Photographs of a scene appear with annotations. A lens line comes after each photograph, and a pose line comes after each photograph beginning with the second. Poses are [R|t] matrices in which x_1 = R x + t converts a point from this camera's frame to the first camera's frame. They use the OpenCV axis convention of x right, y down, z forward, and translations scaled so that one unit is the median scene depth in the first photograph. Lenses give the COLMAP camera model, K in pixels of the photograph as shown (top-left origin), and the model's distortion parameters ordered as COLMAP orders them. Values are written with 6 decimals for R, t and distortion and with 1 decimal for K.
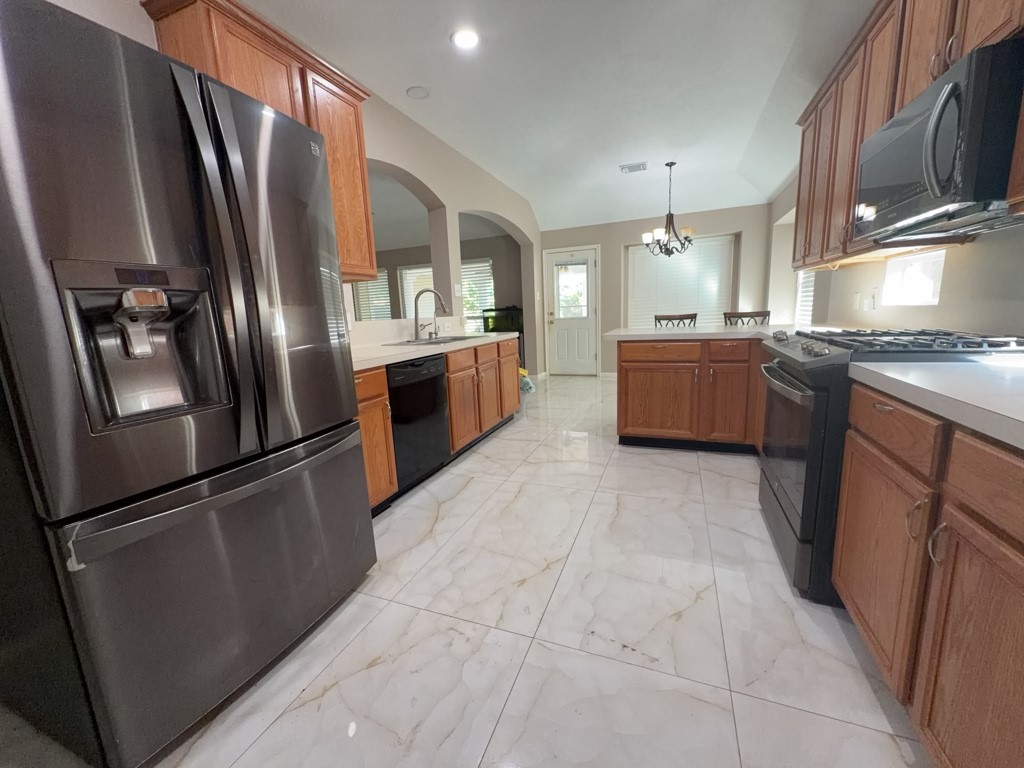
lens RADIAL K [[408.9, 0, 511.8], [0, 408.9, 384.5], [0, 0, 1]] dist [0.000867, 0.000192]
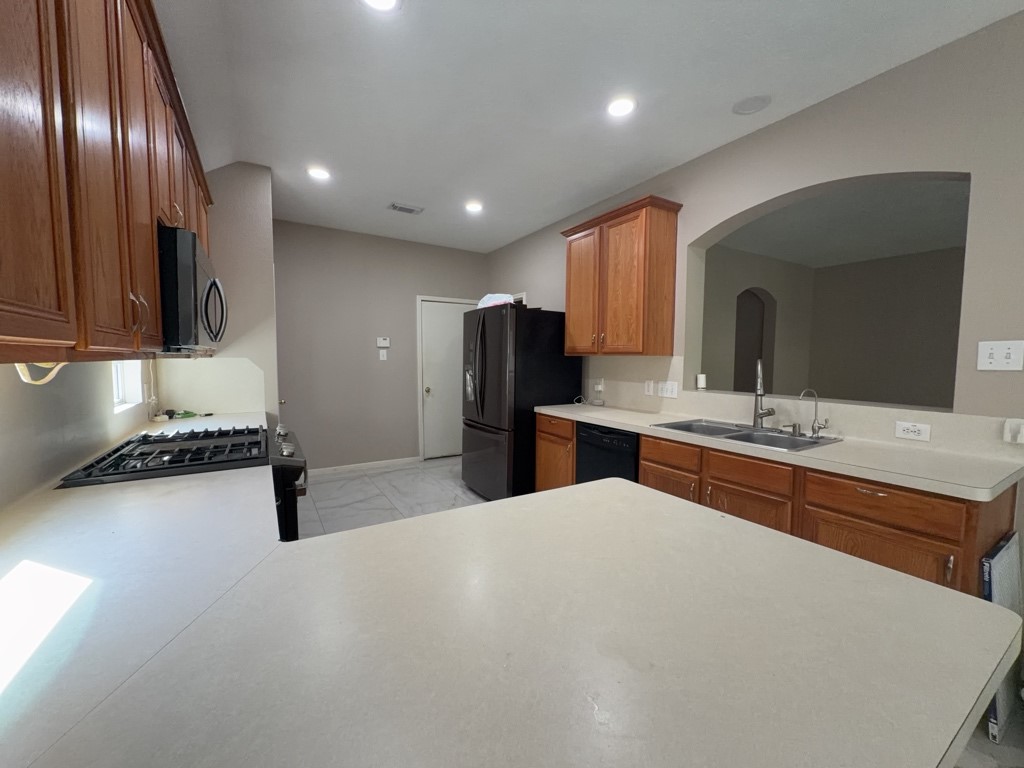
lens RADIAL K [[408.9, 0, 511.8], [0, 408.9, 384.5], [0, 0, 1]] dist [0.000867, 0.000192]
pose [[-0.597937, 0.094191, -0.795989, 0.319629], [-0.120266, 0.971287, 0.205277, -0.149270], [0.792469, 0.218473, -0.569441, 0.560711]]
